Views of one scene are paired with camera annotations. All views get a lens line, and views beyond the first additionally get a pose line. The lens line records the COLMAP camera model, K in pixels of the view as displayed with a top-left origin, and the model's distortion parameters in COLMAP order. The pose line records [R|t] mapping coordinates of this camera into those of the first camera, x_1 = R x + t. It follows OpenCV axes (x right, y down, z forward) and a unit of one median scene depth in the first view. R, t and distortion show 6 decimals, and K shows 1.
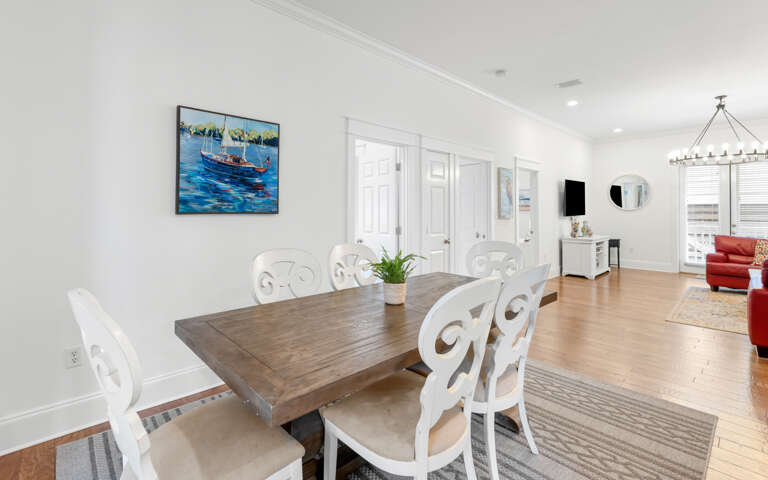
lens RADIAL K [[349.2, 0, 377.3], [0, 349.2, 219.6], [0, 0, 1]] dist [0.003065, 0.000649]
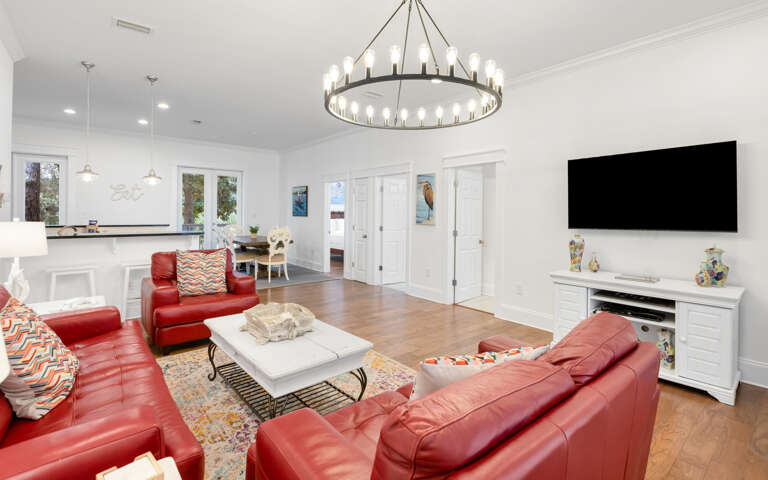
lens RADIAL K [[349.2, 0, 377.3], [0, 349.2, 219.6], [0, 0, 1]] dist [0.003065, 0.000649]
pose [[-0.057215, 0.024639, -0.998058, 2.761886], [-0.020405, 0.999458, 0.025844, -0.080442], [0.998153, 0.021844, -0.056681, 1.856223]]
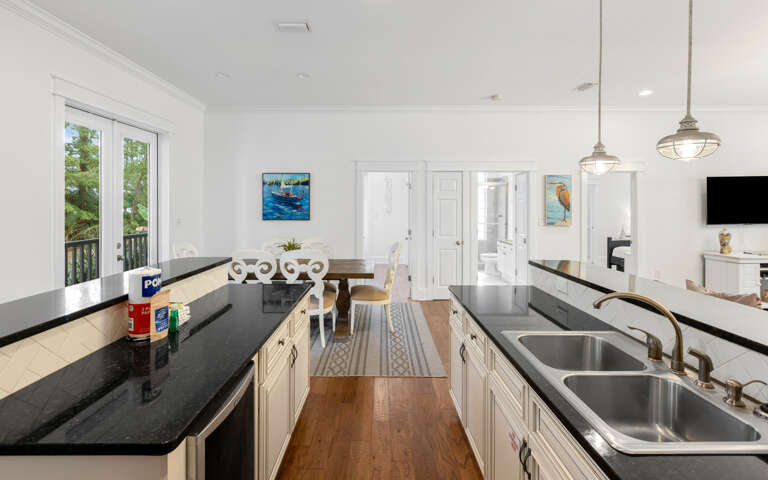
lens RADIAL K [[349.2, 0, 377.3], [0, 349.2, 219.6], [0, 0, 1]] dist [0.003065, 0.000649]
pose [[0.727204, 0.013227, -0.686294, 1.362515], [-0.014390, 0.999888, 0.004024, -0.034501], [0.686271, 0.006950, 0.727313, -0.137052]]
